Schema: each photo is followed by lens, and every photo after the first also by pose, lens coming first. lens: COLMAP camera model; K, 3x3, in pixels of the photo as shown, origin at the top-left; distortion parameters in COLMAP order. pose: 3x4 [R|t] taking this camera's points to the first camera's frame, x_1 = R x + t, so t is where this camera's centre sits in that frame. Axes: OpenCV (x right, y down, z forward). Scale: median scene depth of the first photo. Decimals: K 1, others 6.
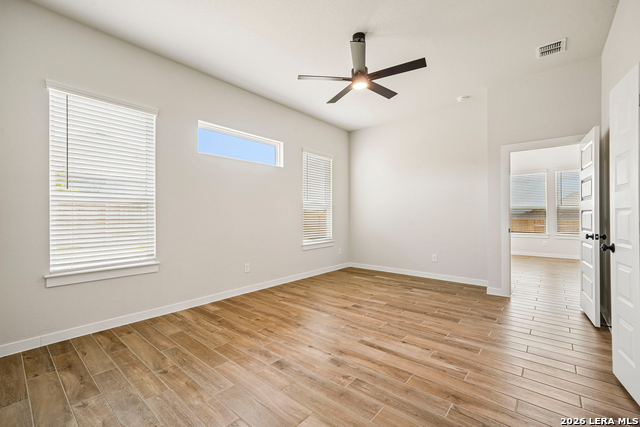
lens RADIAL K [[266.7, 0, 317.8], [0, 266.7, 212.1], [0, 0, 1]] dist [0.002440, 0.002297]
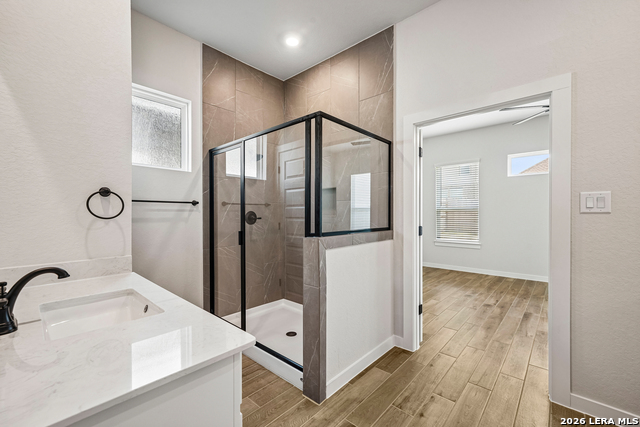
lens RADIAL K [[266.7, 0, 321.0], [0, 266.7, 215.6], [0, 0, 1]] dist [0.002440, 0.002297]
pose [[-0.030061, 0.008172, -0.999515, 1.235358], [0.022355, 0.999722, 0.007502, -0.043101], [0.999298, -0.022119, -0.030235, -0.016490]]
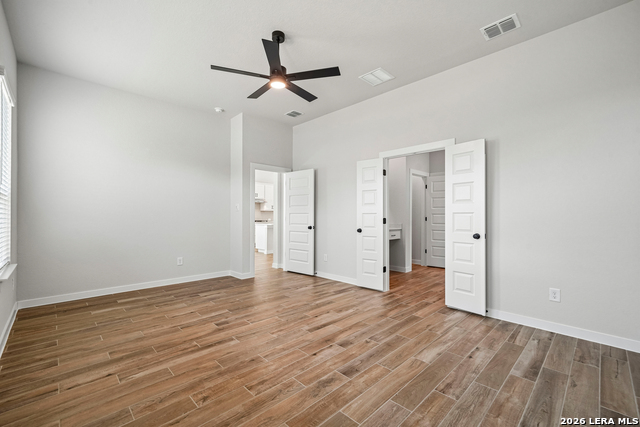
lens RADIAL K [[266.7, 0, 317.5], [0, 266.7, 216.3], [0, 0, 1]] dist [0.002440, 0.002297]
pose [[0.116658, 0.001027, 0.993172, -0.729756], [-0.015149, 0.999885, 0.000745, 0.007266], [-0.993057, -0.015133, 0.116661, 0.663823]]
